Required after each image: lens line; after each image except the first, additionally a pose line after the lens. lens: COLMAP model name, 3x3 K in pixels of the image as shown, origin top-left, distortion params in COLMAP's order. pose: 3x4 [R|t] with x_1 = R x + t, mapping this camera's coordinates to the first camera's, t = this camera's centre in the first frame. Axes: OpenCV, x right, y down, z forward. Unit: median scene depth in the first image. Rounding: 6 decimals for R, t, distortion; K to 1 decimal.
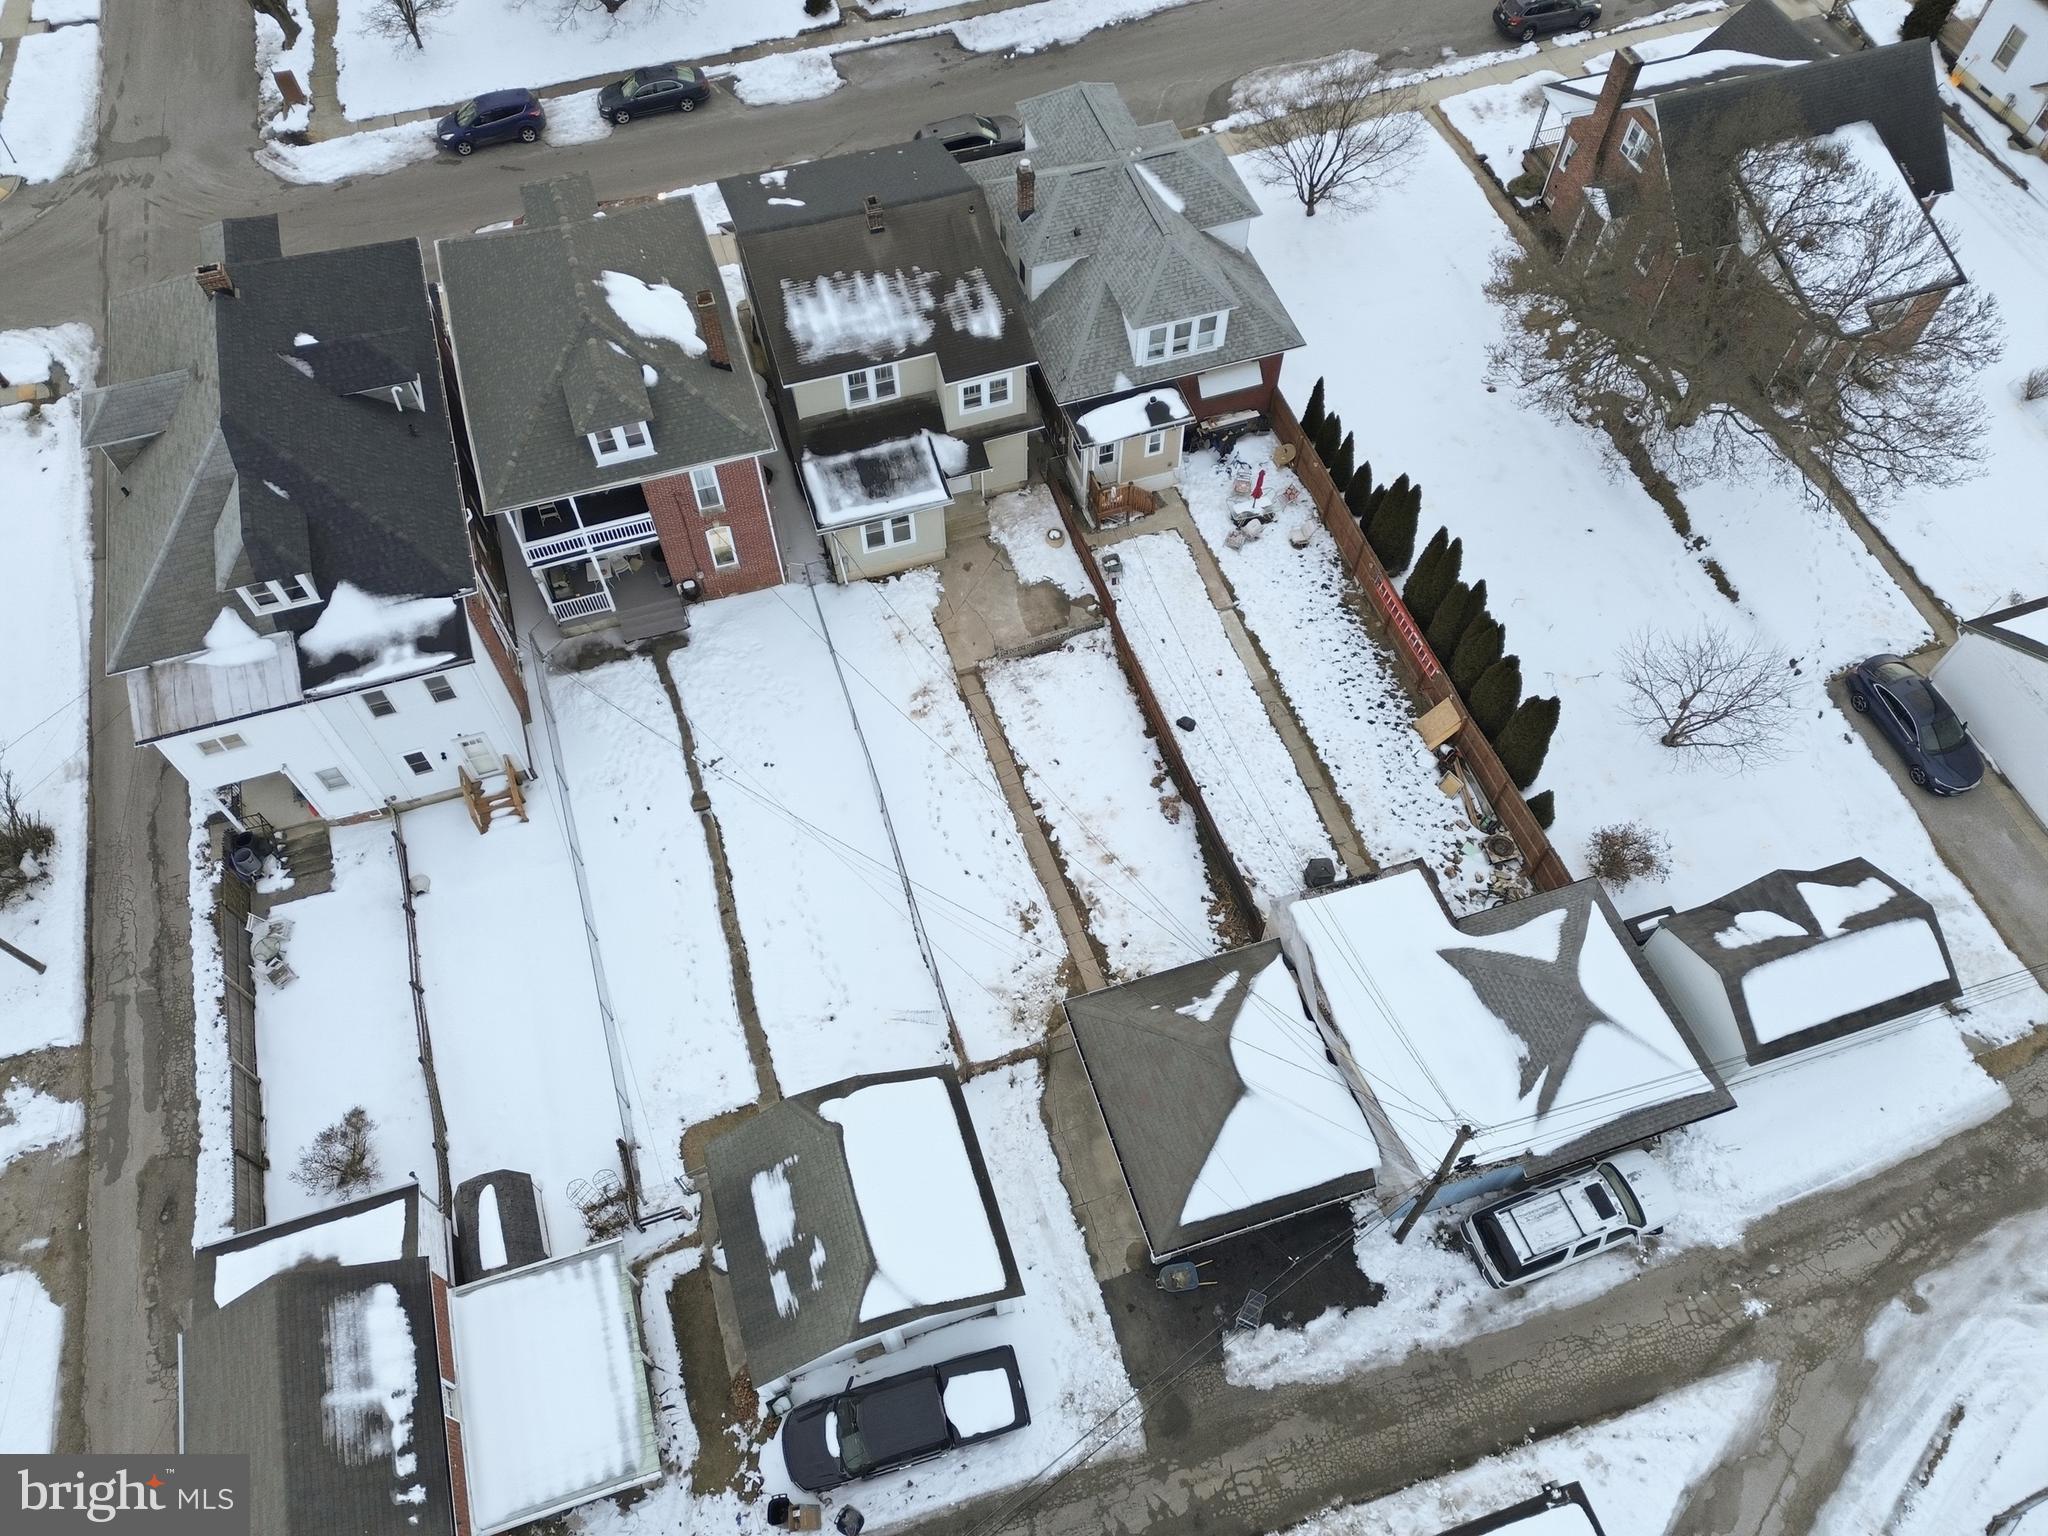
lens RADIAL K [[1439.1, 0, 1024.0], [0, 1439.1, 768.0], [0, 0, 1]] dist [0.078569, -0.068433]
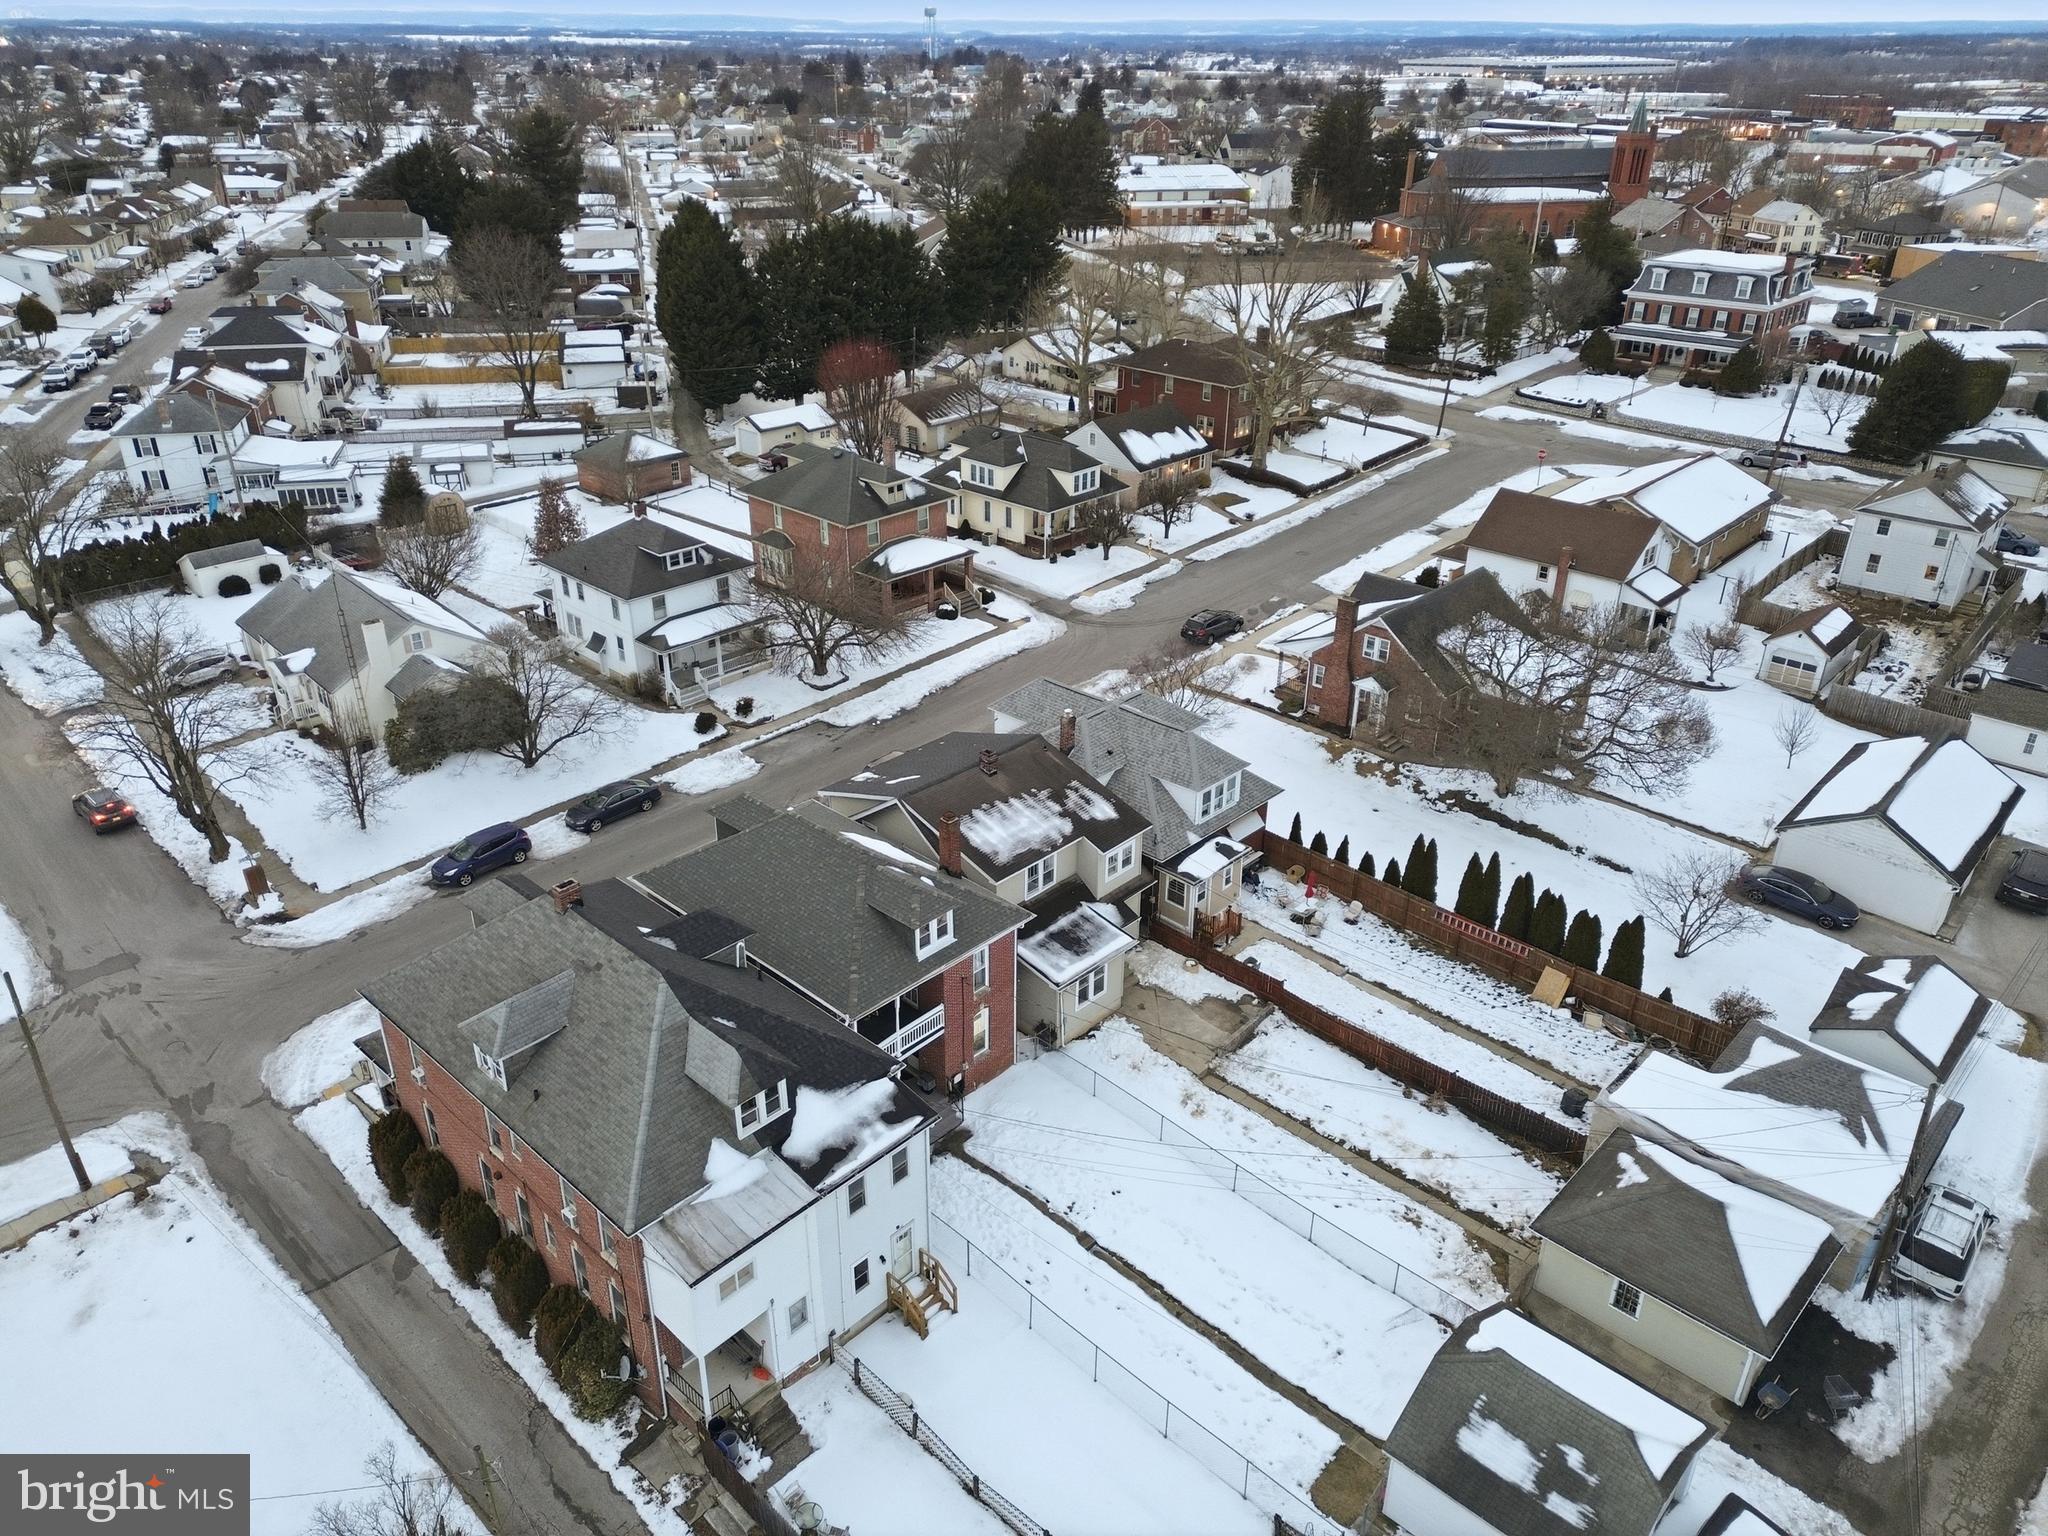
lens RADIAL K [[1438.3, 0, 1019.4], [0, 1438.3, 757.3], [0, 0, 1]] dist [0.084285, -0.086756]
pose [[0.879729, -0.207150, 0.427978, -0.635333], [0.398022, 0.813236, -0.424531, 0.163313], [-0.260105, 0.543817, 0.797878, -0.007875]]
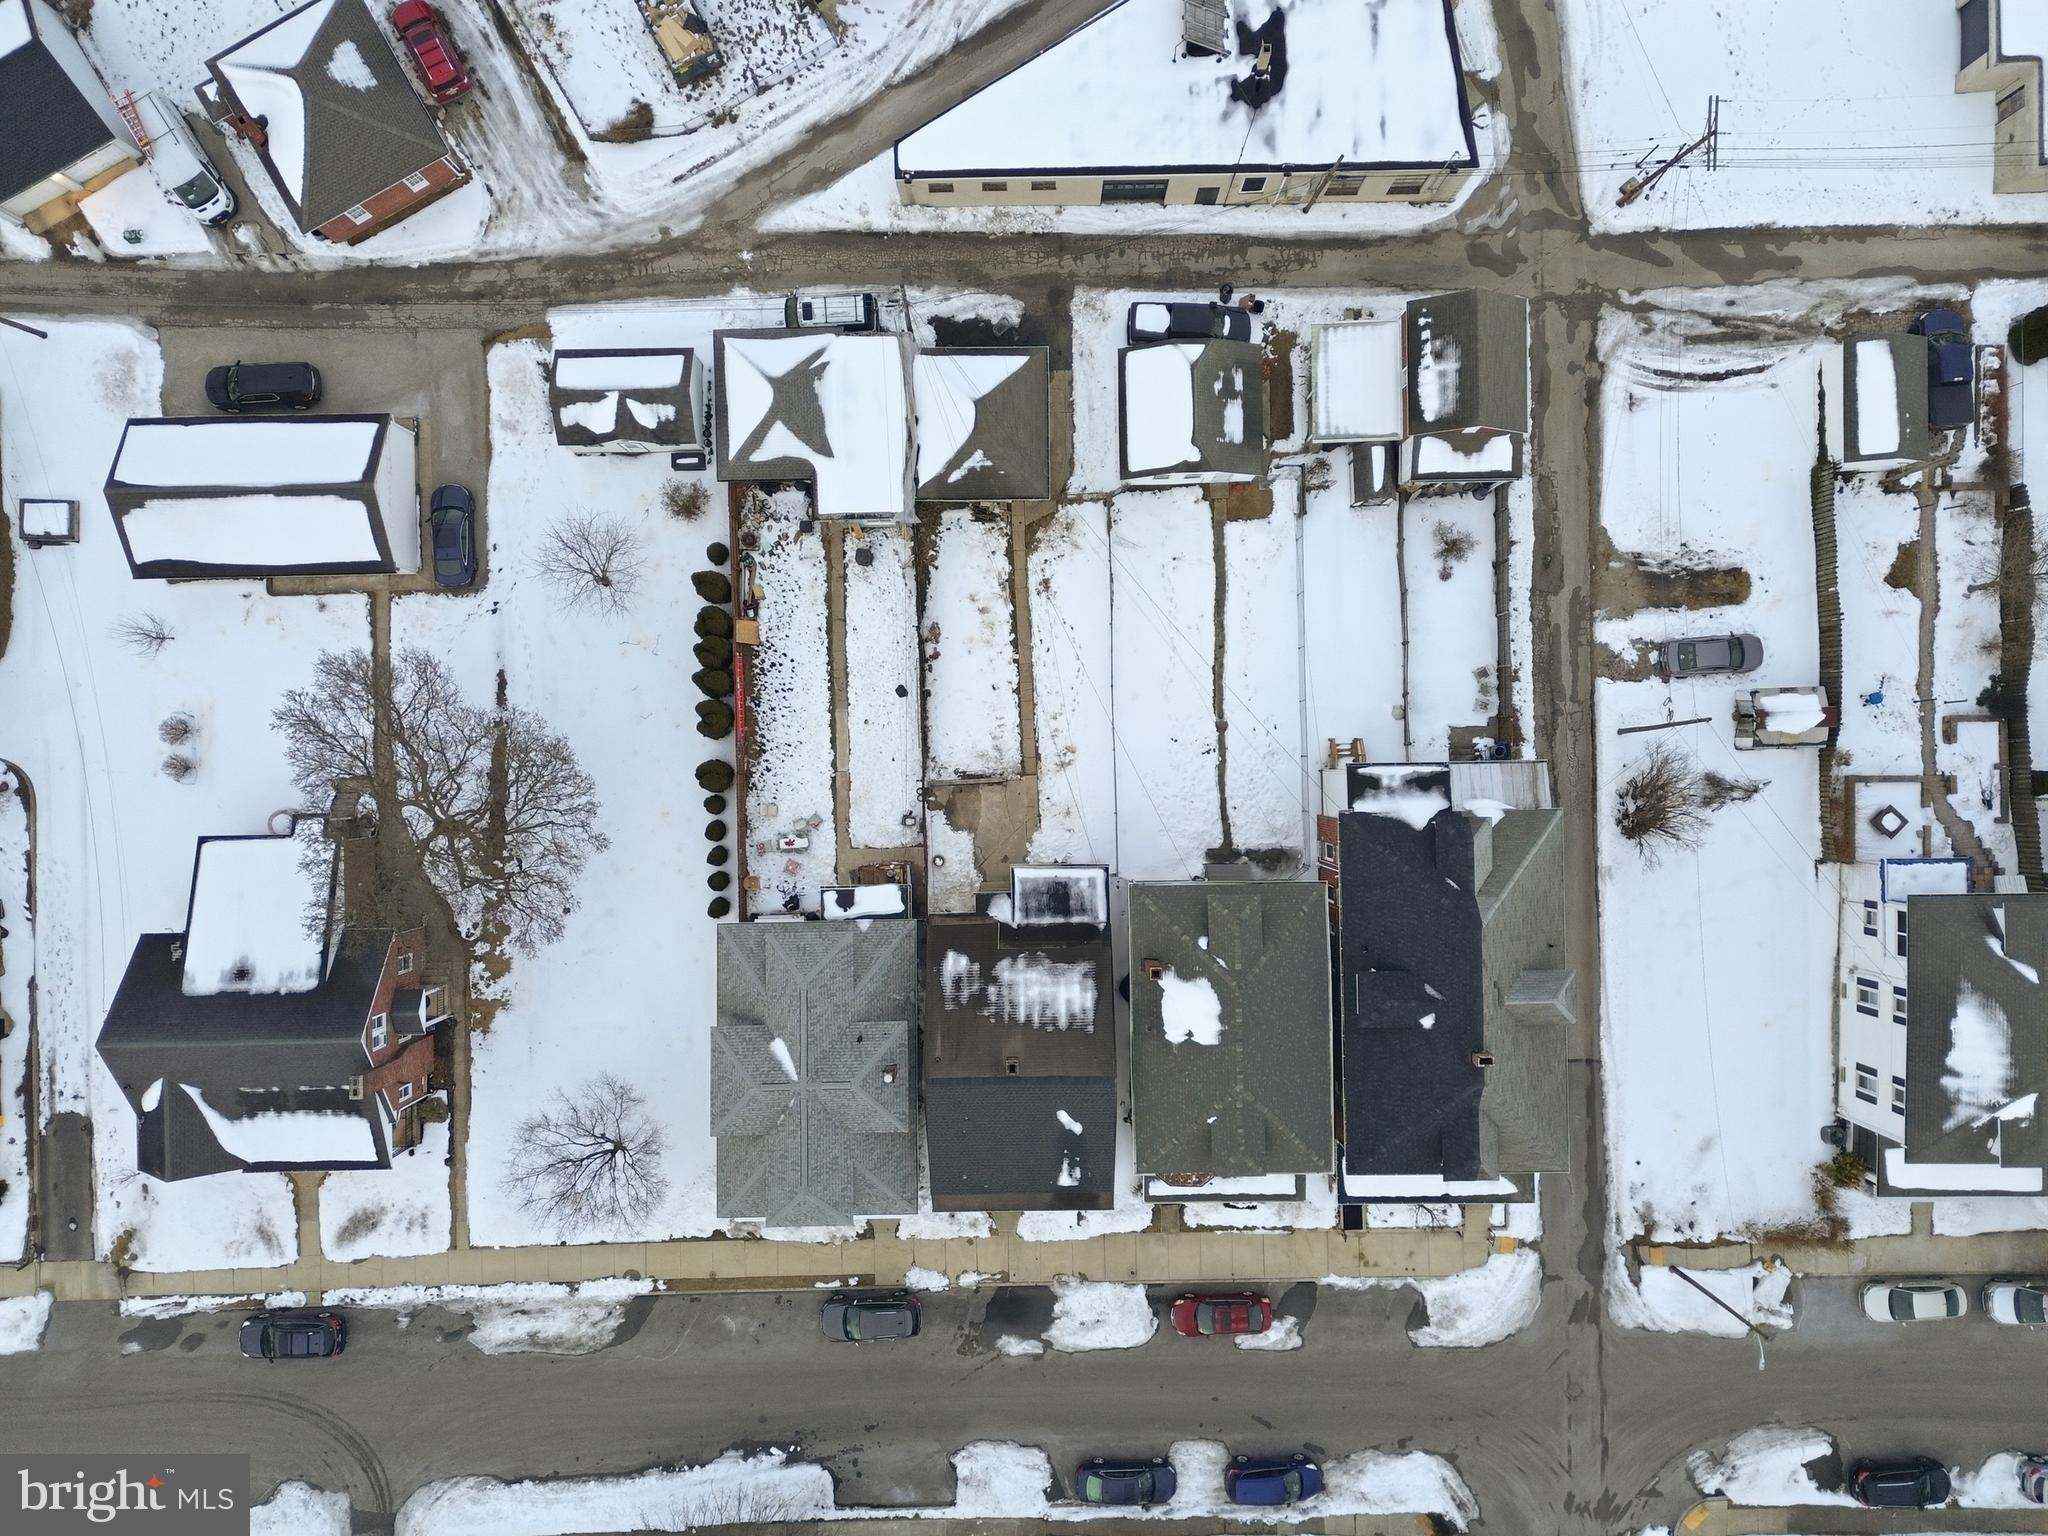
lens RADIAL K [[1439.1, 0, 1024.0], [0, 1439.1, 768.0], [0, 0, 1]] dist [0.078569, -0.068433]
pose [[-0.955476, -0.295003, 0.006153, -0.043090], [0.252949, -0.808177, 0.531851, -0.885192], [-0.151925, 0.509728, 0.846815, -0.255472]]
